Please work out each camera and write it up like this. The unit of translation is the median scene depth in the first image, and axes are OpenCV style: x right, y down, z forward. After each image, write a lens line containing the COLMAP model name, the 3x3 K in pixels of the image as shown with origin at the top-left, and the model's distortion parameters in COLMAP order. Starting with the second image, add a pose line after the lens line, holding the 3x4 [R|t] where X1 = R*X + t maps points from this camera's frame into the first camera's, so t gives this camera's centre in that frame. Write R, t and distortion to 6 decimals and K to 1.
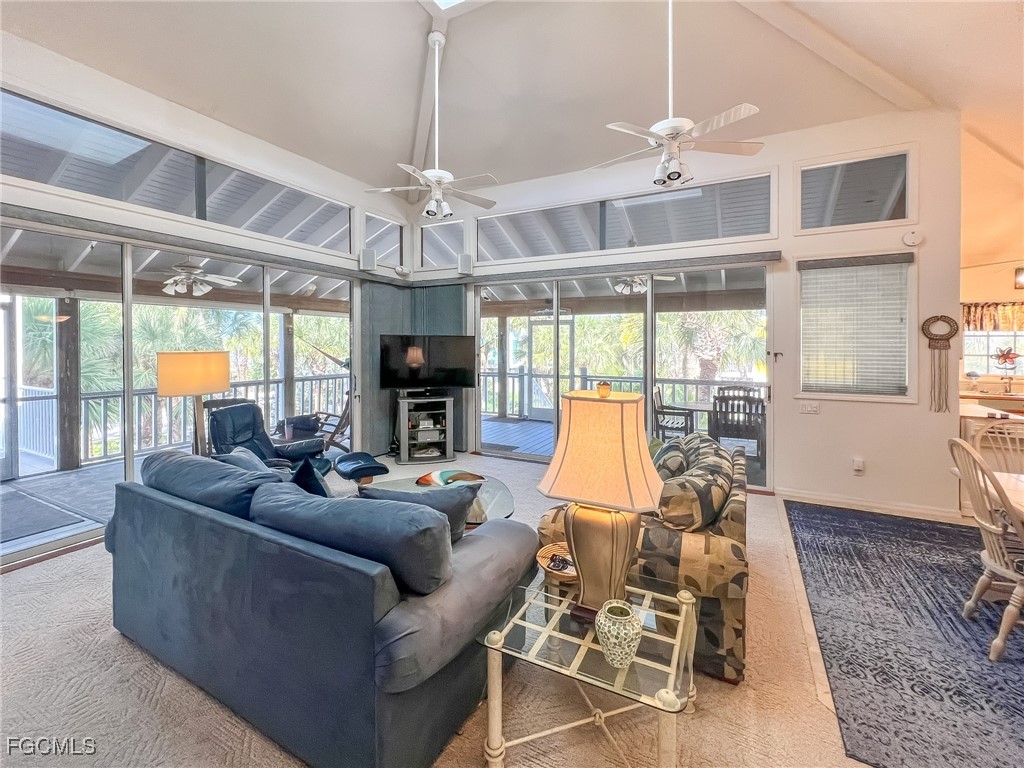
lens RADIAL K [[428.7, 0, 523.5], [0, 428.7, 341.8], [0, 0, 1]] dist [0.003983, -0.001773]
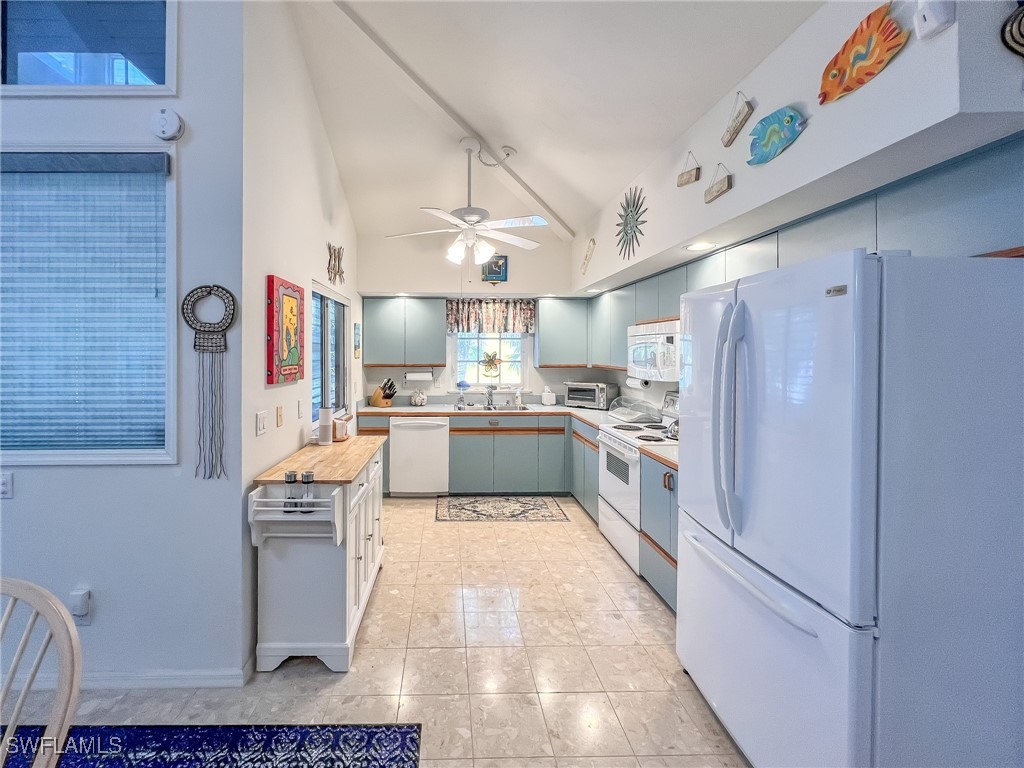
lens RADIAL K [[428.7, 0, 451.9], [0, 428.7, 352.4], [0, 0, 1]] dist [0.003983, -0.001773]
pose [[0.874473, -0.003390, 0.485063, 0.667253], [0.000999, 0.999986, 0.005188, 0.010696], [-0.485074, -0.004052, 0.874464, 0.292521]]
